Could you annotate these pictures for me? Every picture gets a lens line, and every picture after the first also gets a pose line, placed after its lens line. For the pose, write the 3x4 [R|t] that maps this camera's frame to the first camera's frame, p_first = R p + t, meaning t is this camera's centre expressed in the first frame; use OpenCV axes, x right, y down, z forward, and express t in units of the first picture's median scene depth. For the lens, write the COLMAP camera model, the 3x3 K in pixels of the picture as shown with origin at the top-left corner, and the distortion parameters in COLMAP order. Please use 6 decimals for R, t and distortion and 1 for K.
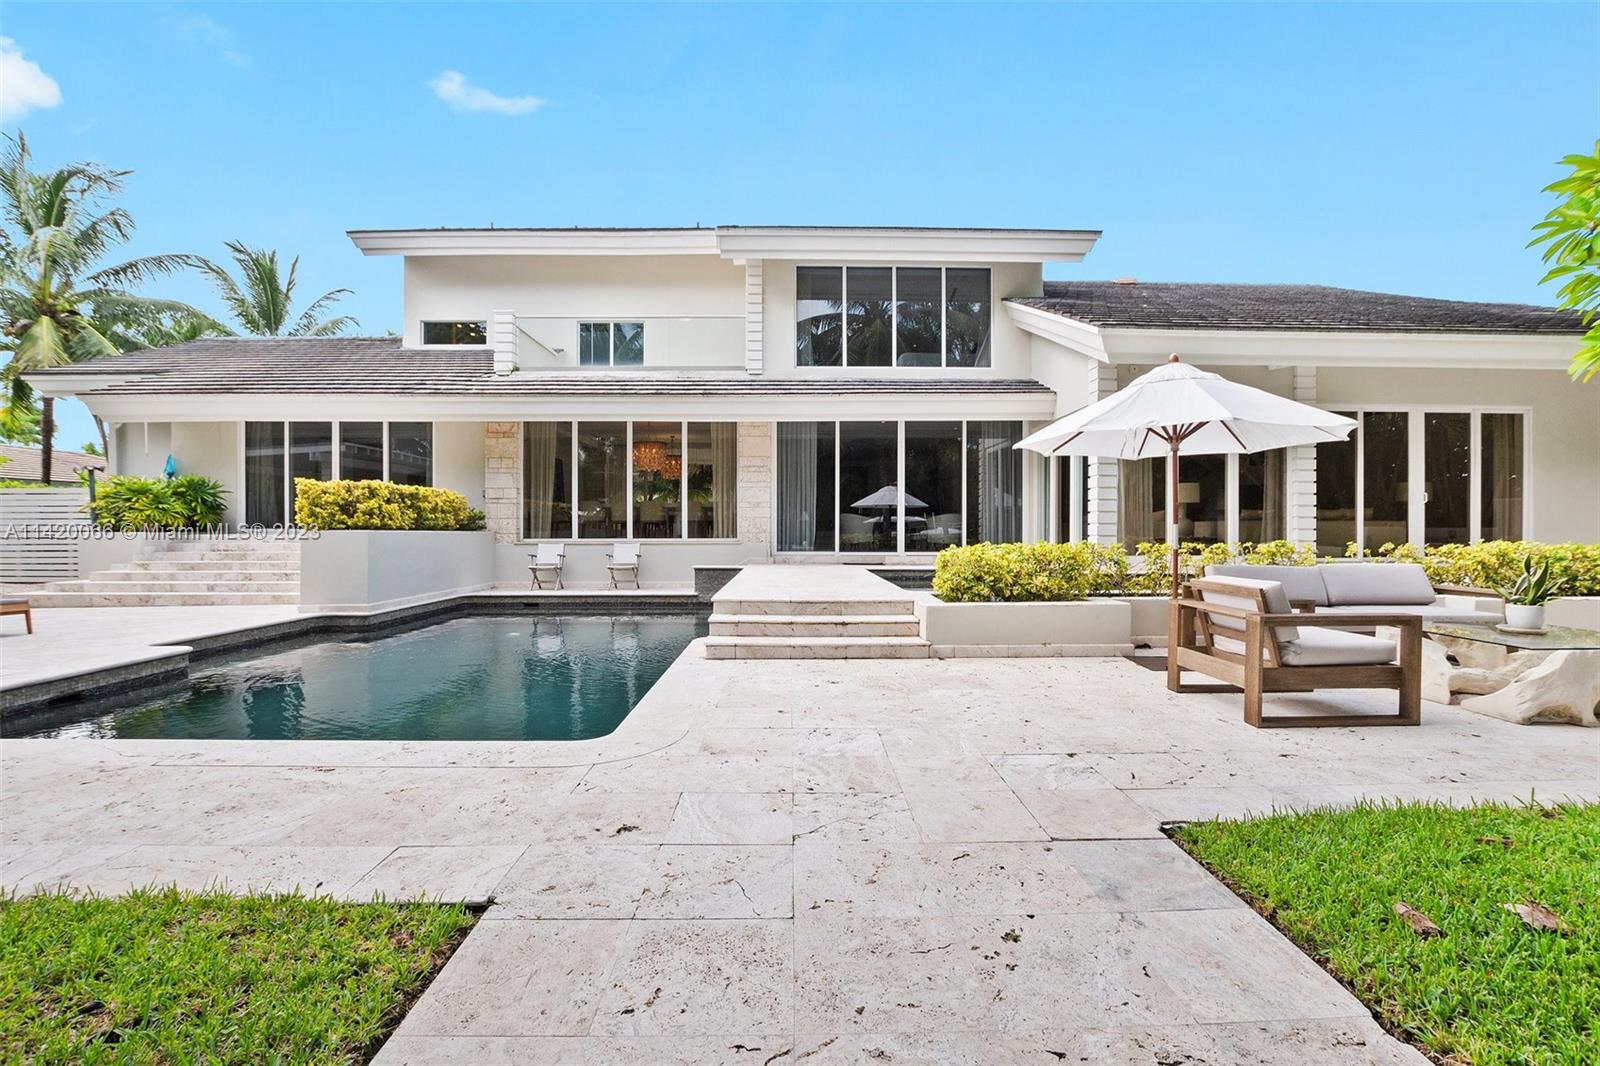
lens RADIAL K [[736.2, 0, 820.6], [0, 736.2, 533.3], [0, 0, 1]] dist [-0.020324, -0.000065]
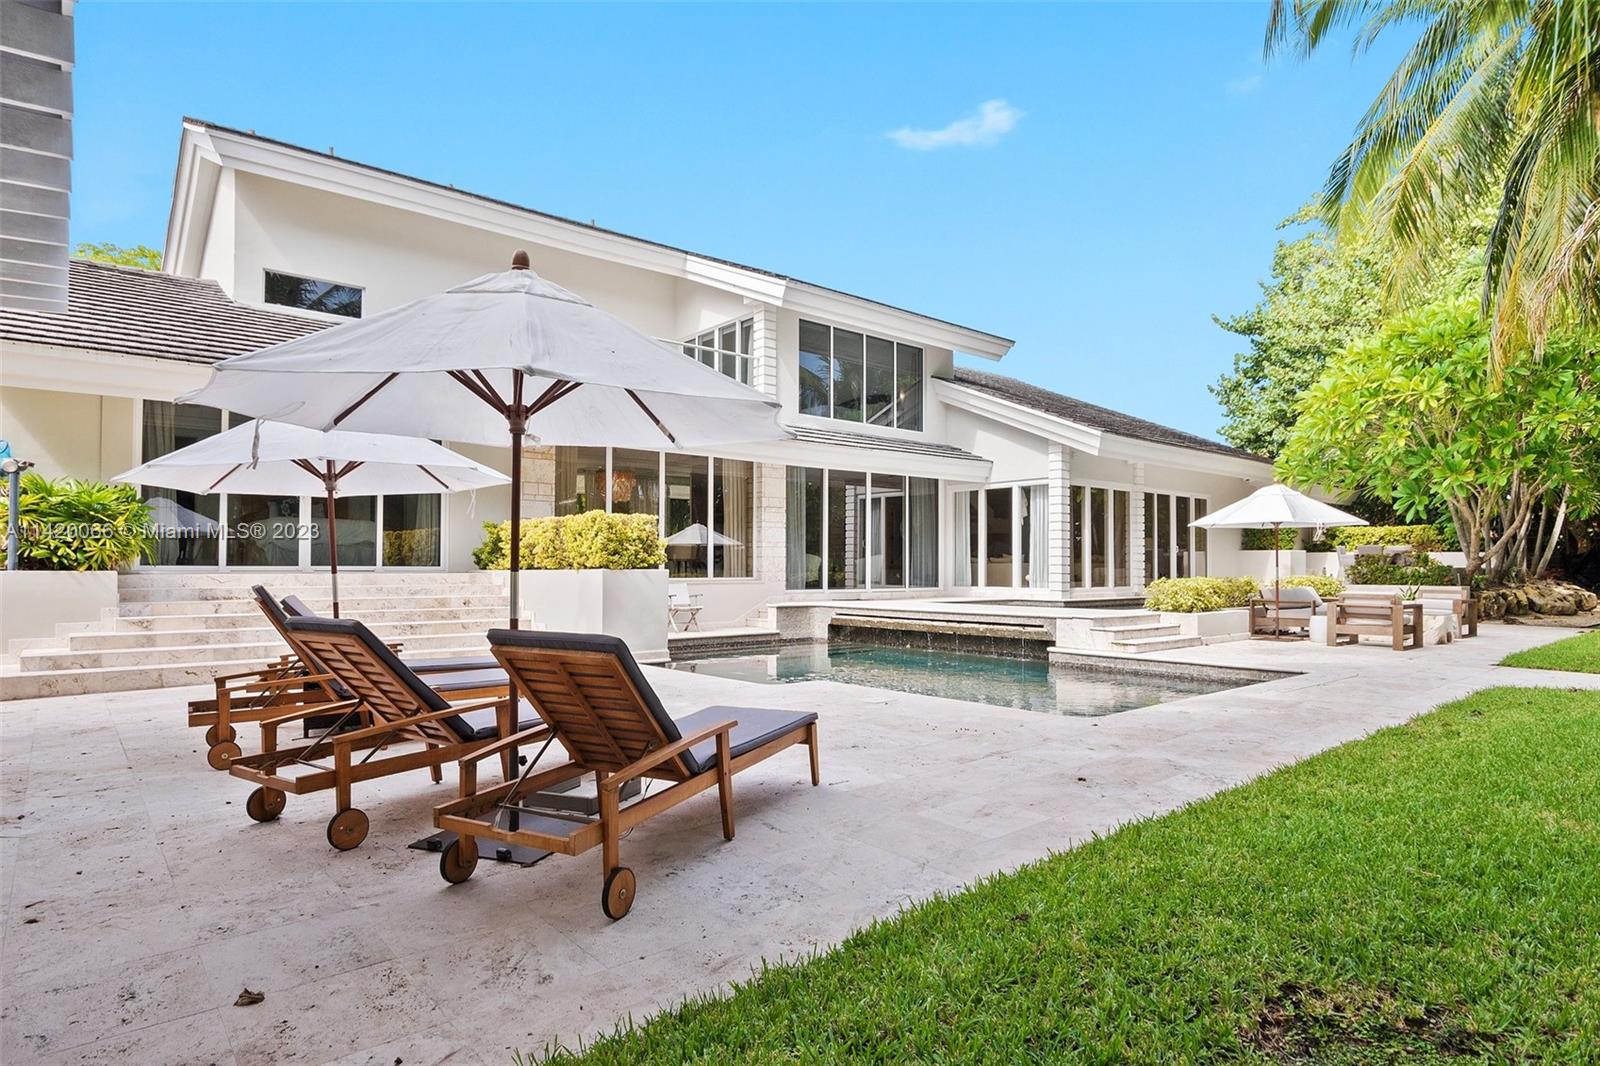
lens RADIAL K [[931.4, 0, 800.9], [0, 931.4, 553.7], [0, 0, 1]] dist [-0.003292, -0.000587]
pose [[0.755989, 0.012028, 0.654474, -0.897292], [0.001448, 0.999798, -0.020047, 0.000156], [-0.654583, 0.016103, 0.755819, -0.004087]]
